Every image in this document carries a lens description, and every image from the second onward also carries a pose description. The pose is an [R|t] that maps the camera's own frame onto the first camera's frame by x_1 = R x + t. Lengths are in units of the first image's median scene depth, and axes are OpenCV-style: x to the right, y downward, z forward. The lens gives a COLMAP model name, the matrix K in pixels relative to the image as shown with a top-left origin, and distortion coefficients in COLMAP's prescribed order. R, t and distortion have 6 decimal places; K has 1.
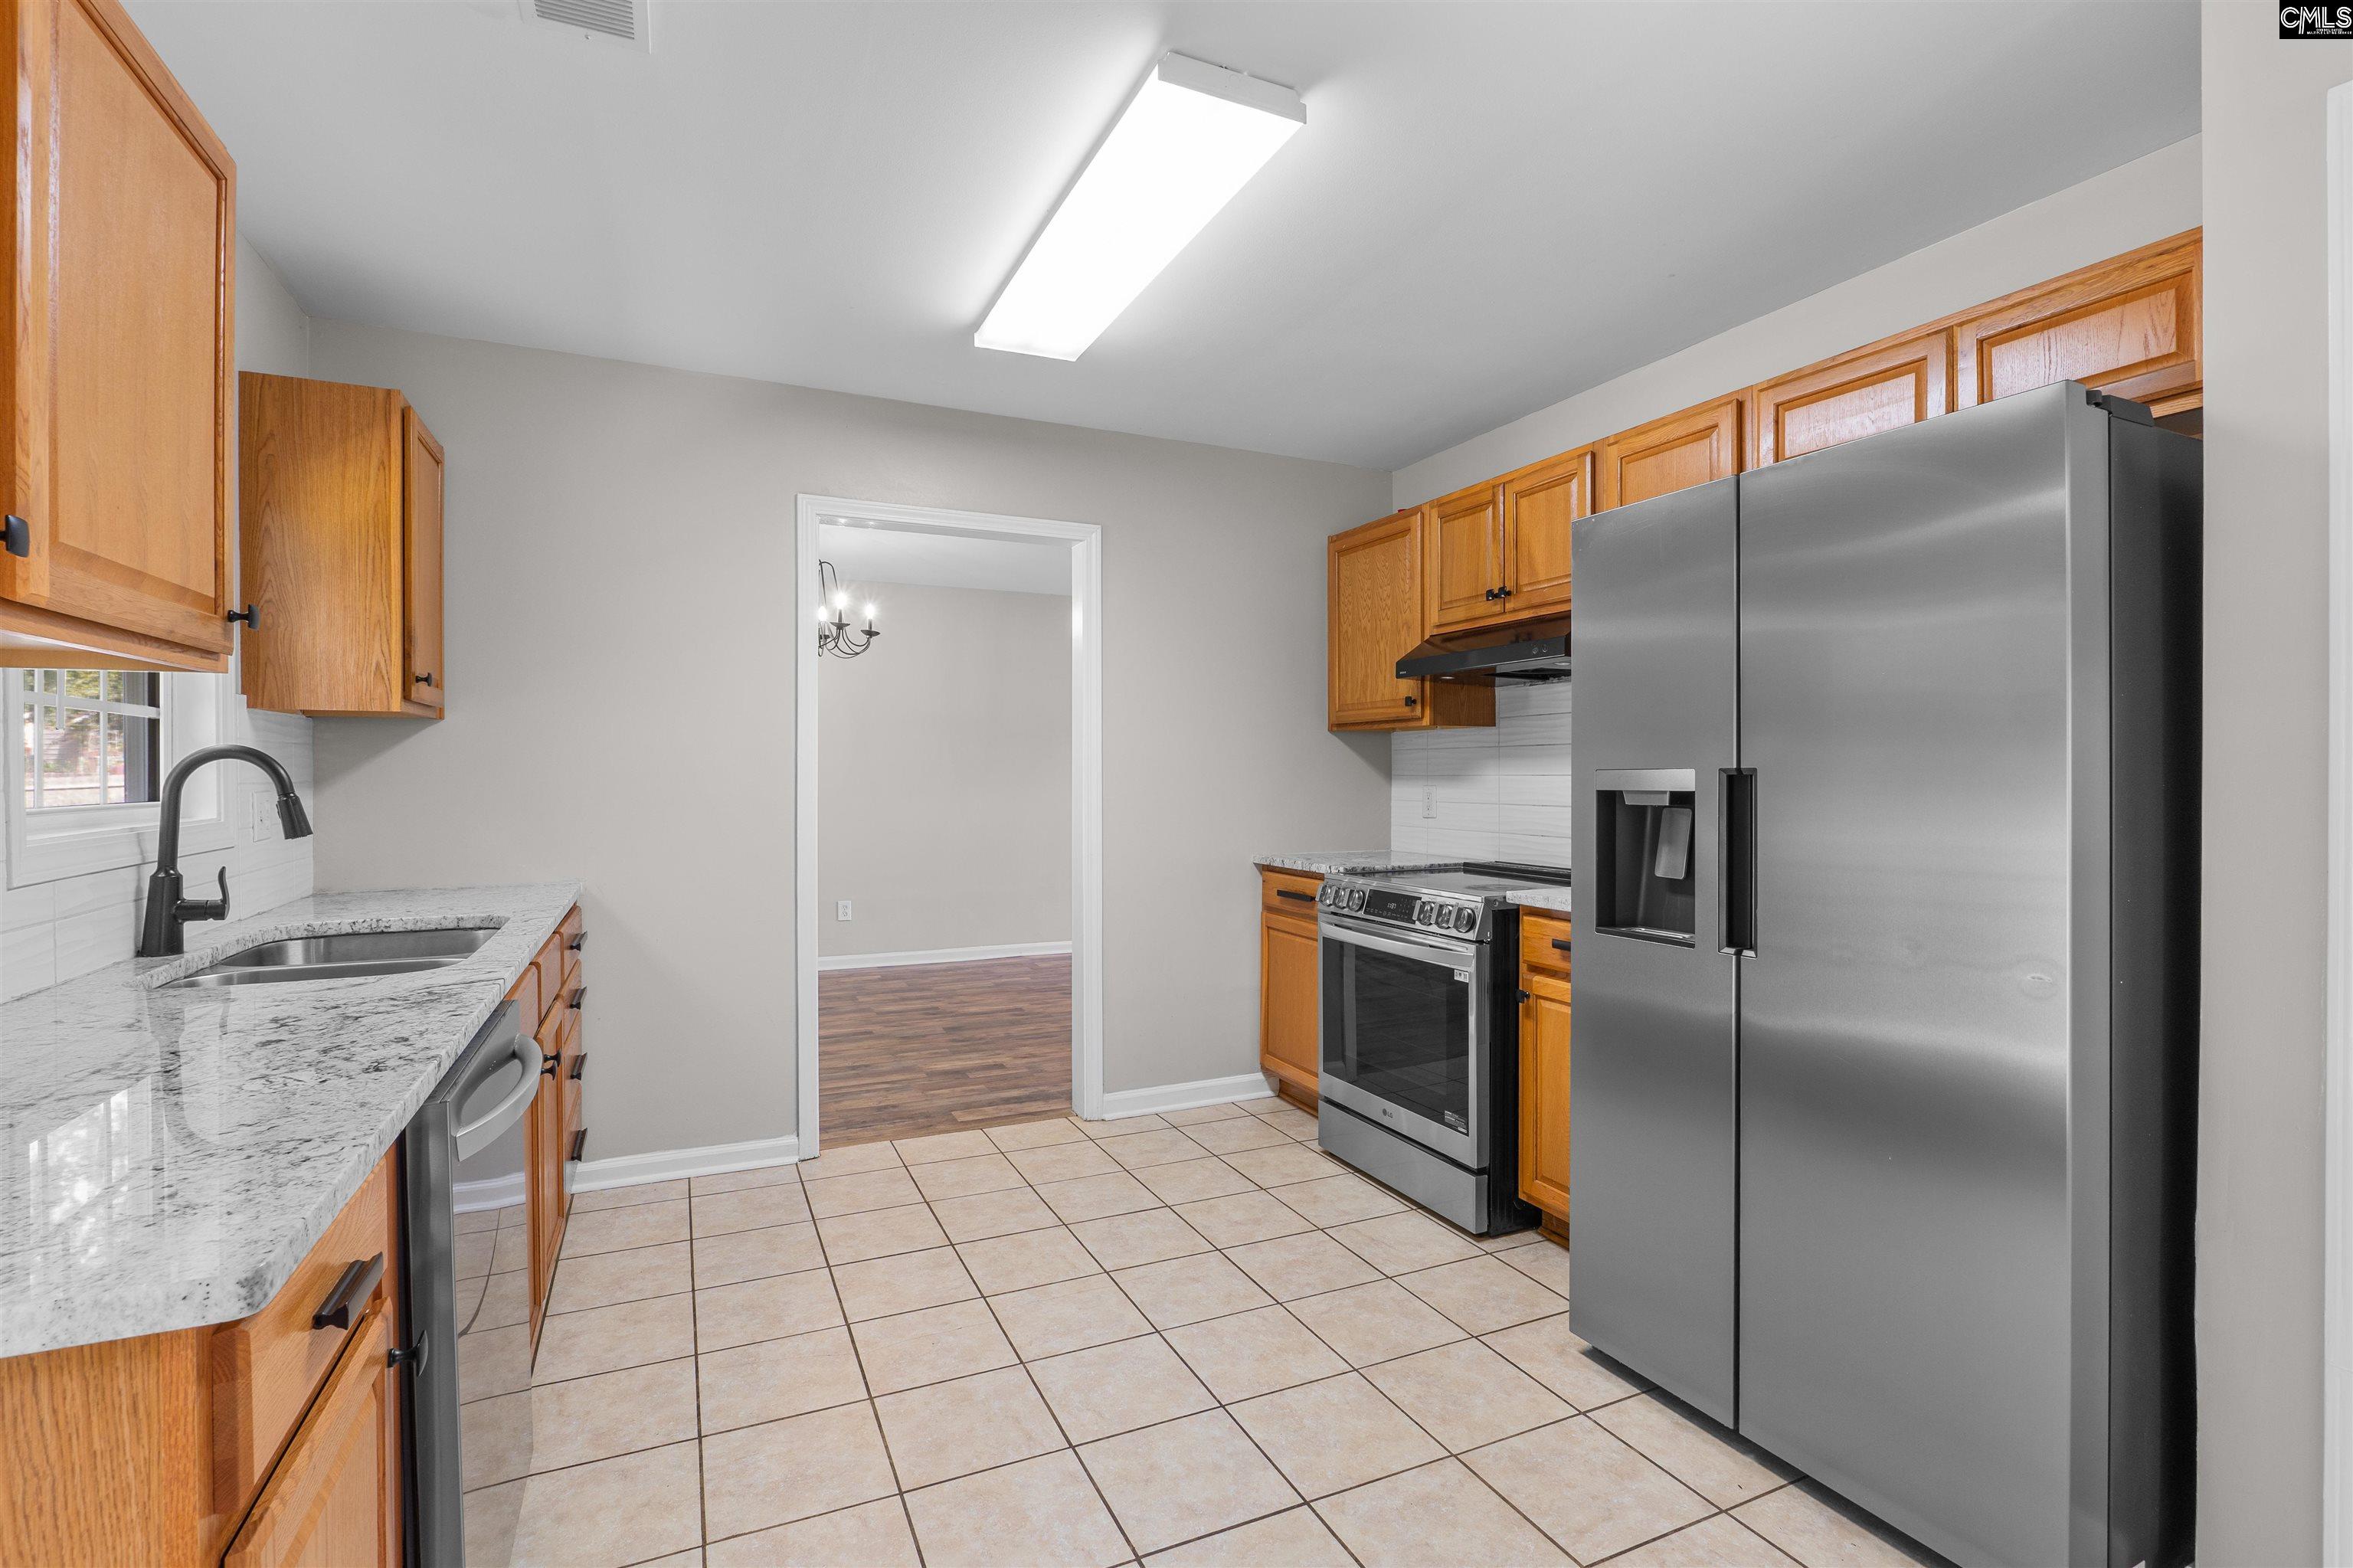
lens RADIAL K [[1075.0, 0, 1158.9], [0, 1075.0, 778.3], [0, 0, 1]] dist [-0.001815, -0.001545]
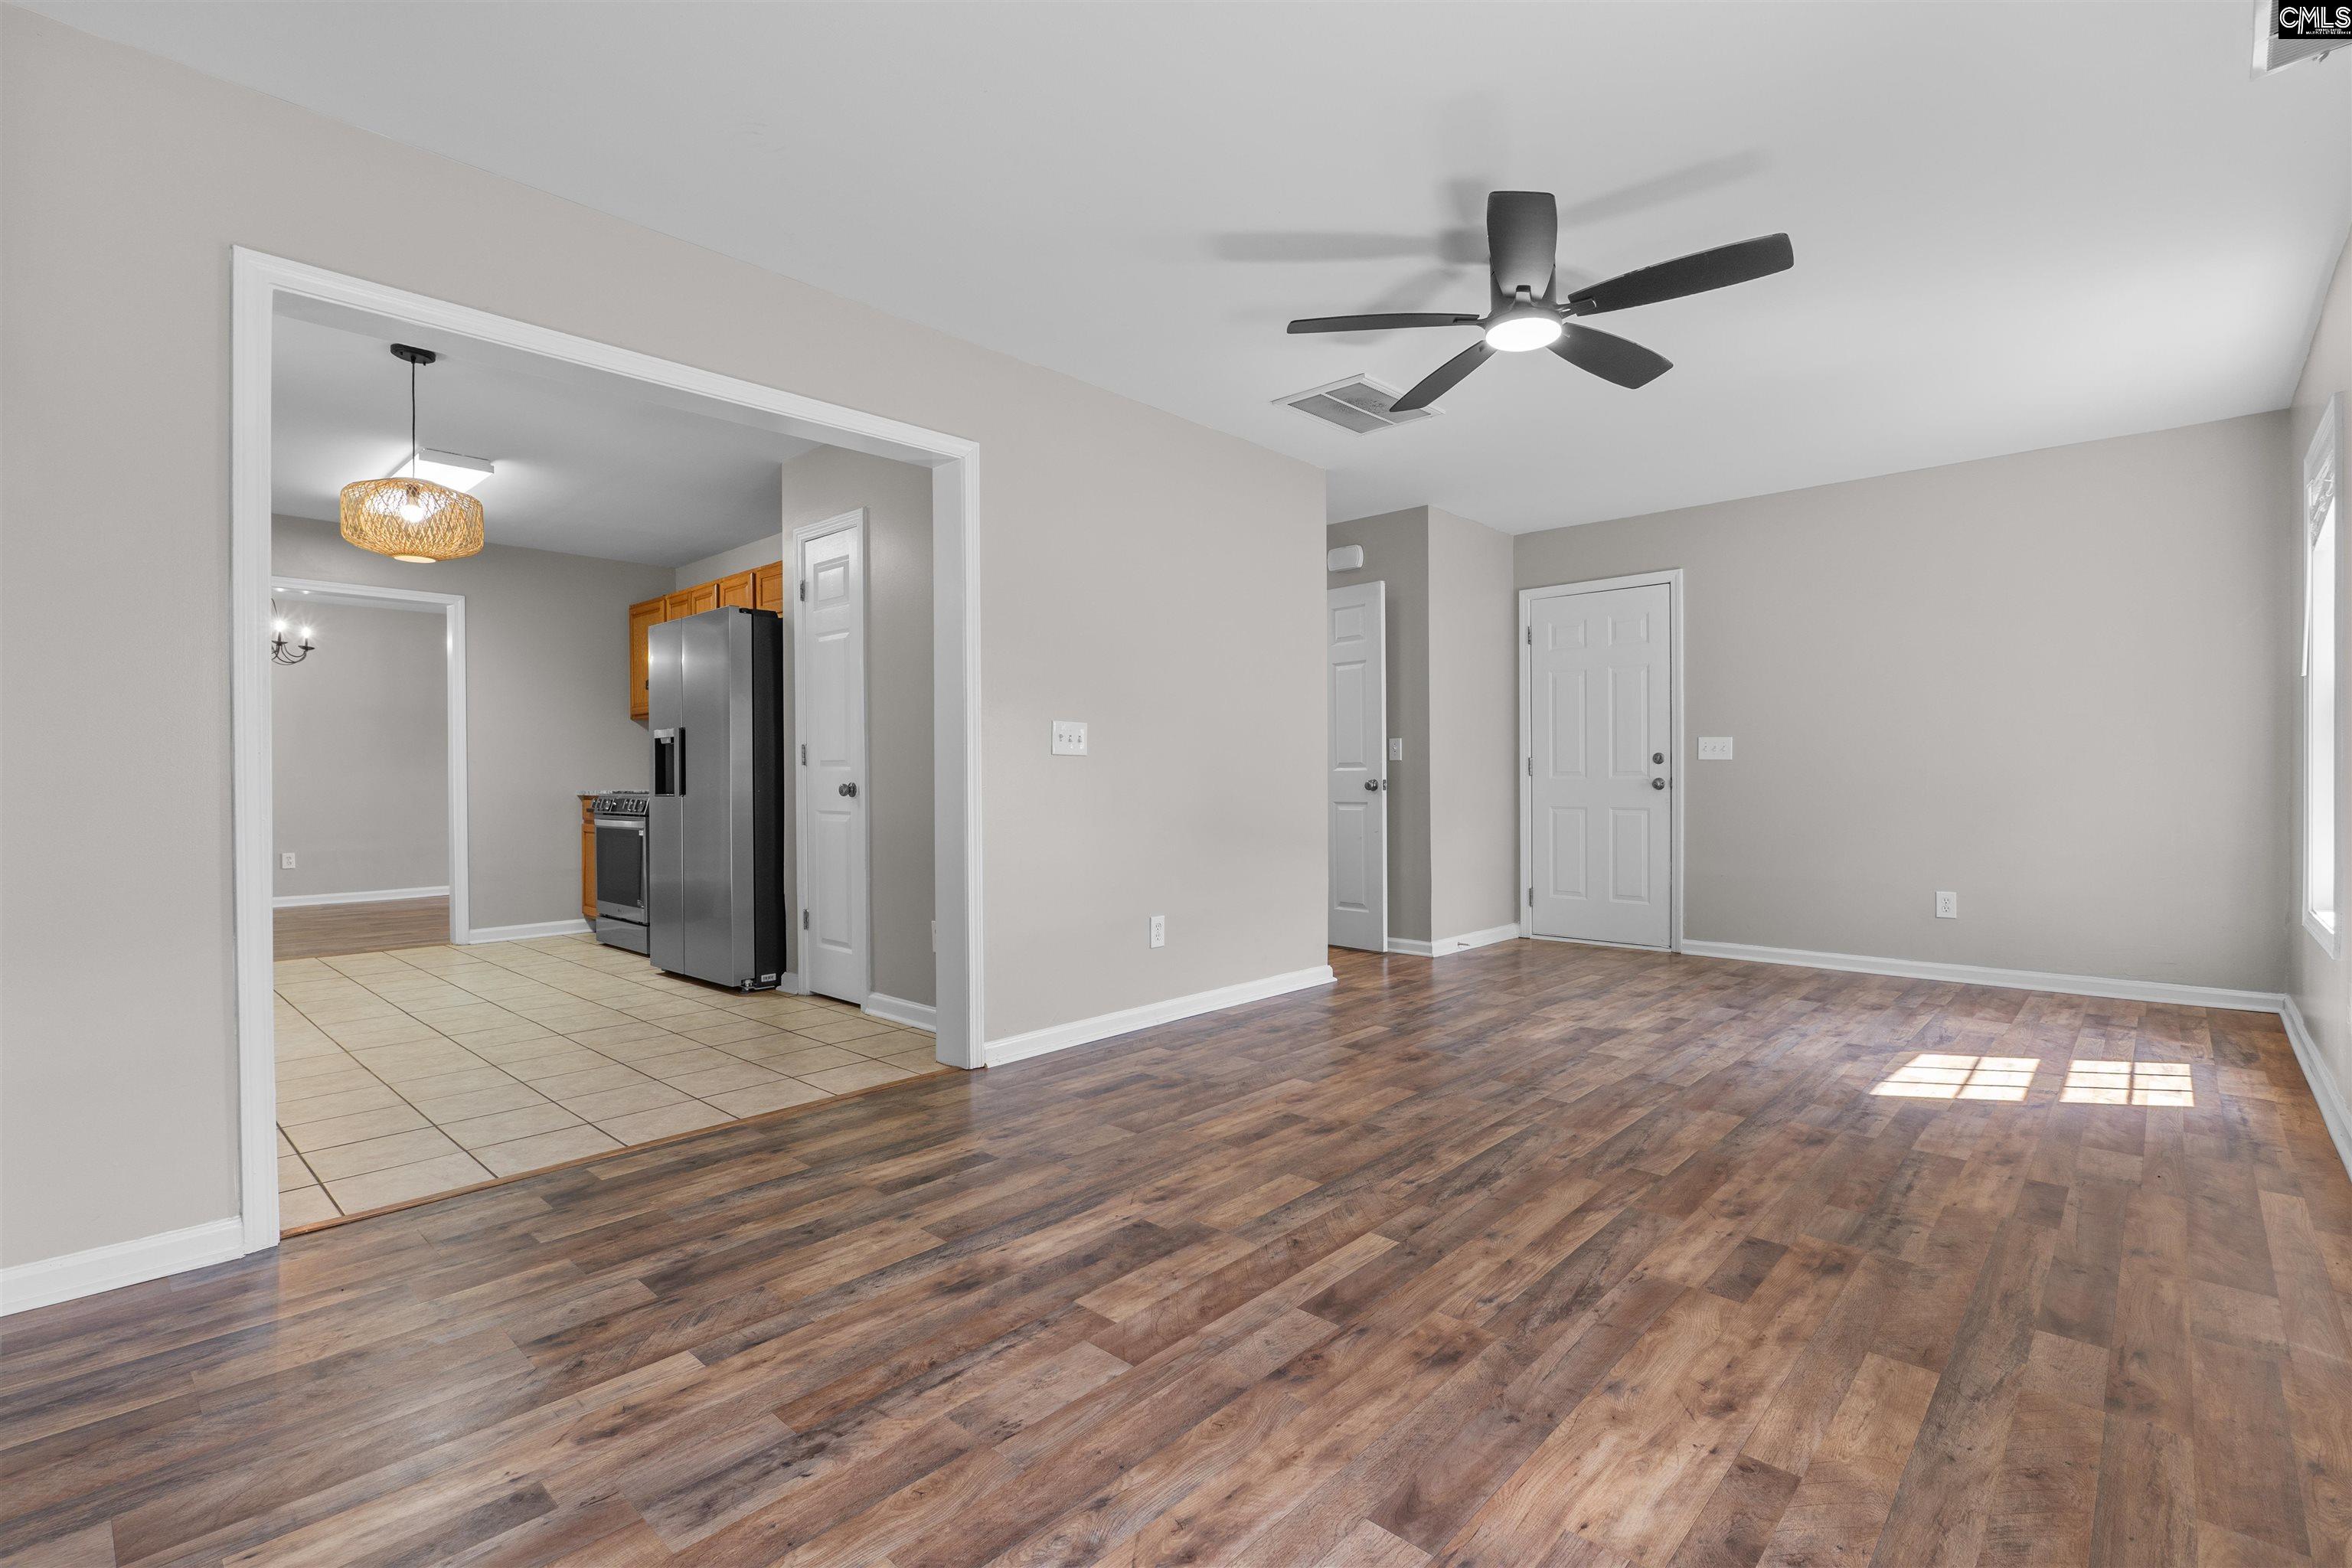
lens RADIAL K [[1074.5, 0, 1169.2], [0, 1074.5, 767.7], [0, 0, 1]] dist [-0.001815, -0.001545]
pose [[0.924085, -0.007322, 0.382117, 0.480354], [0.012113, 0.999875, -0.010132, 0.100195], [-0.381995, 0.013992, 0.924058, -1.469667]]
